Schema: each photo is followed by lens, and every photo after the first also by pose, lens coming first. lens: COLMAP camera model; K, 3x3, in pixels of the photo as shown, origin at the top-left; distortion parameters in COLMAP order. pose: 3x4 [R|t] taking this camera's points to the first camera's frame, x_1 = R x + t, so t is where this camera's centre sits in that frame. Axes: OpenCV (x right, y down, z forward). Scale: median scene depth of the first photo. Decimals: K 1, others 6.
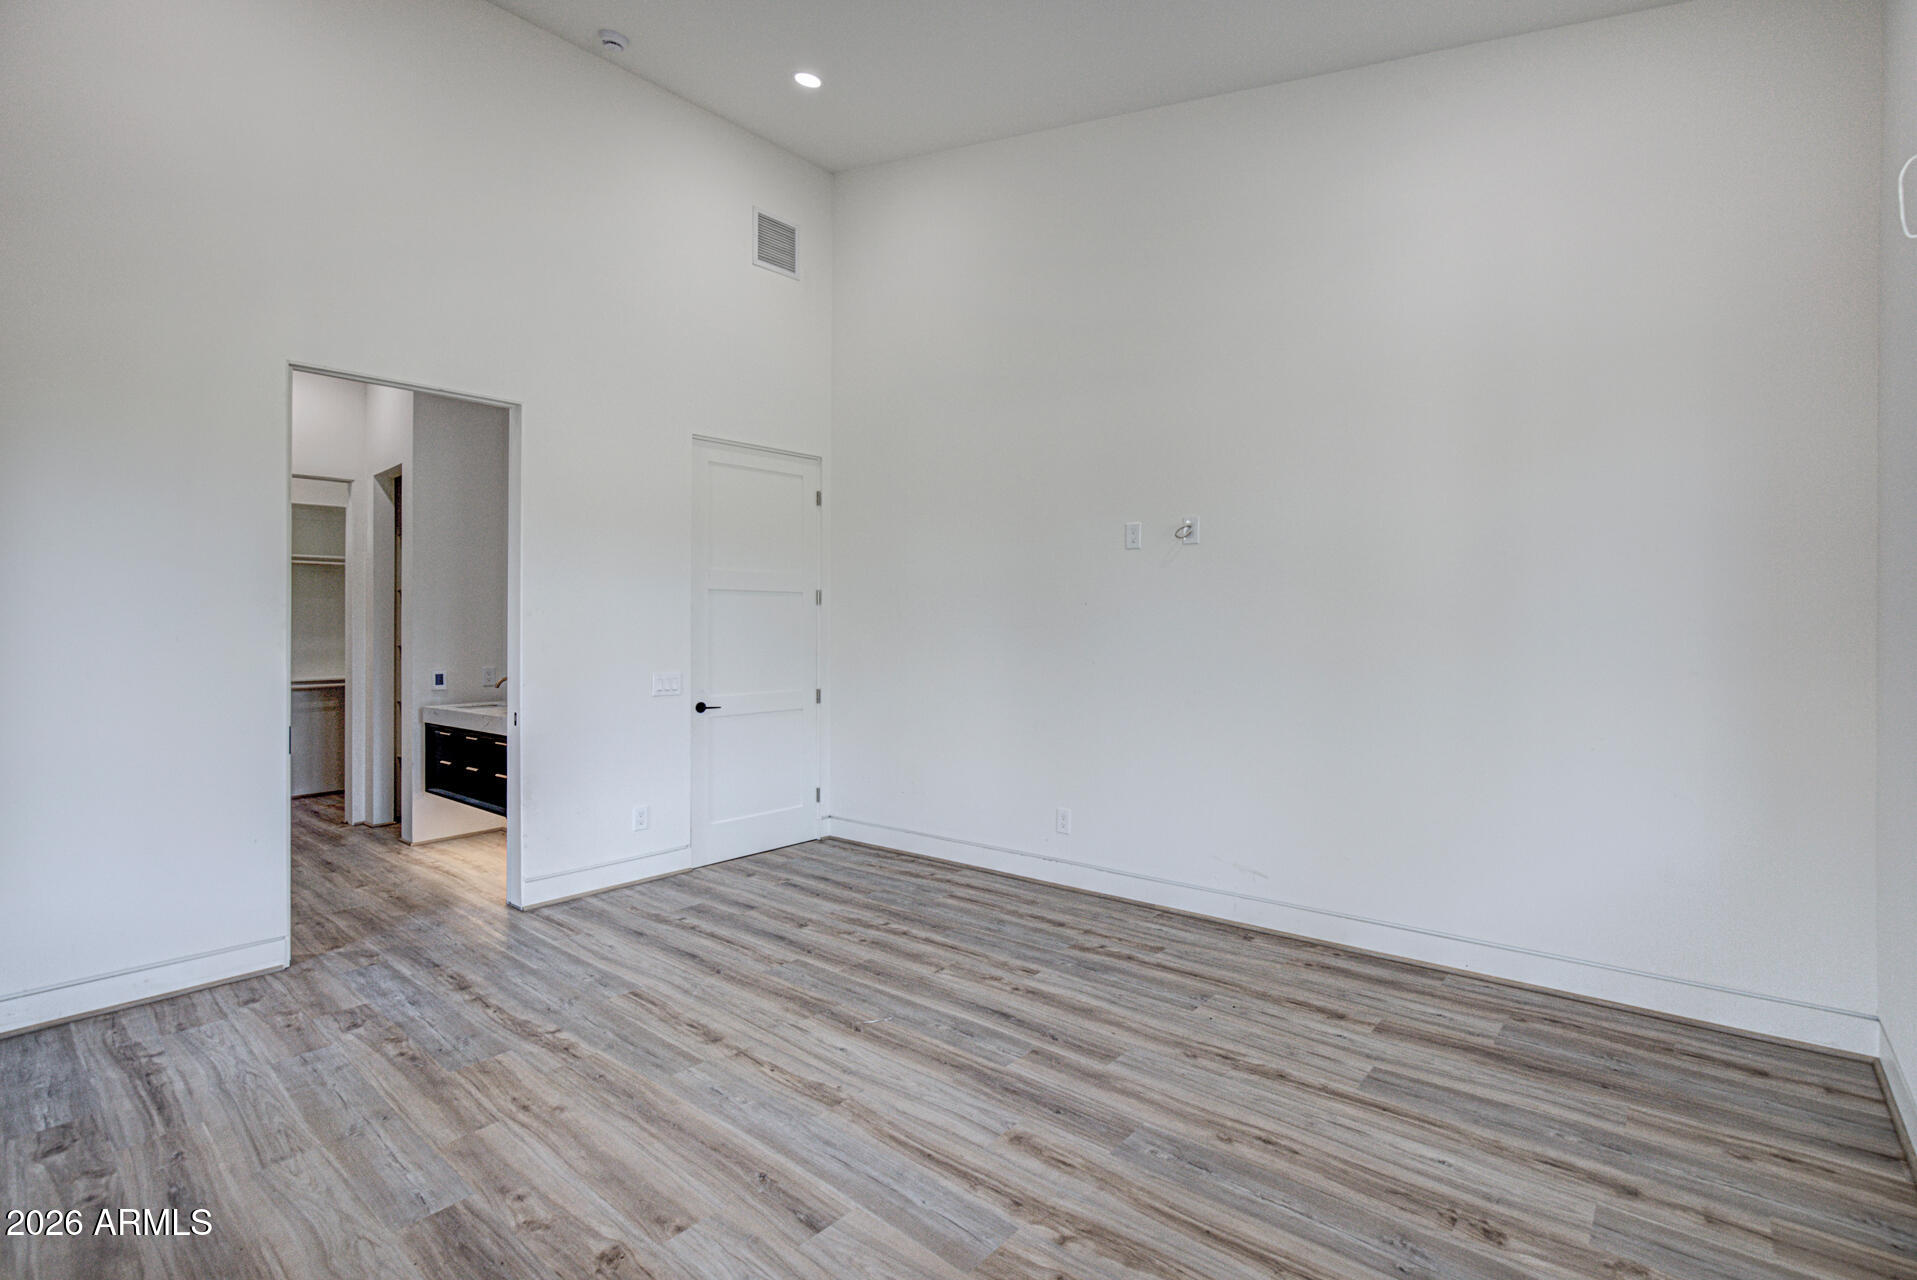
lens RADIAL K [[871.8, 0, 966.1], [0, 871.8, 632.5], [0, 0, 1]] dist [0.001393, -0.000029]
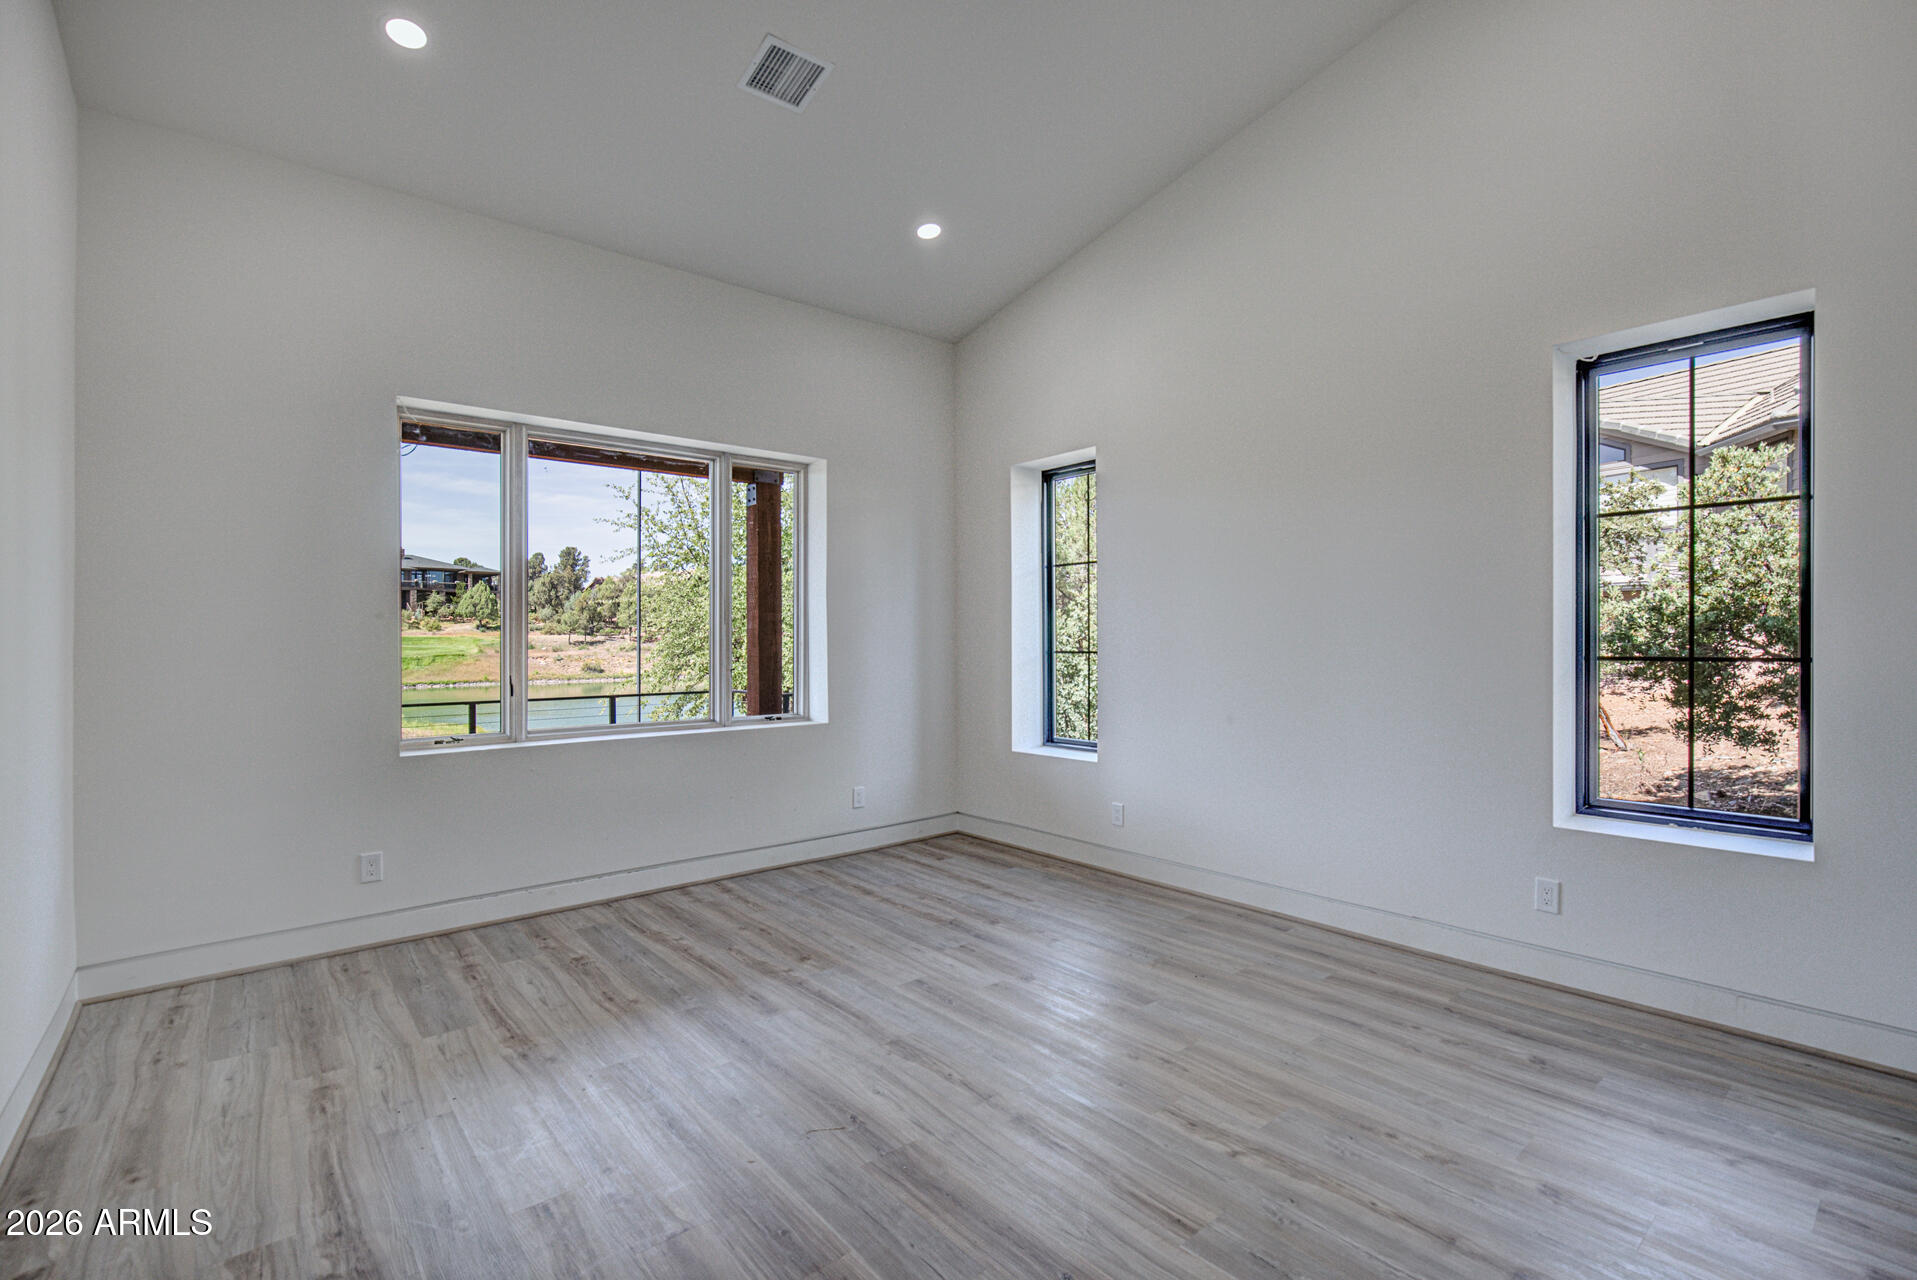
lens RADIAL K [[871.8, 0, 959.5], [0, 871.8, 638.6], [0, 0, 1]] dist [0.001393, -0.000029]
pose [[-0.985713, 0.024626, 0.166626, -0.374161], [0.024399, 0.999696, -0.003407, 0.002963], [-0.166659, 0.000707, -0.986014, 1.804179]]
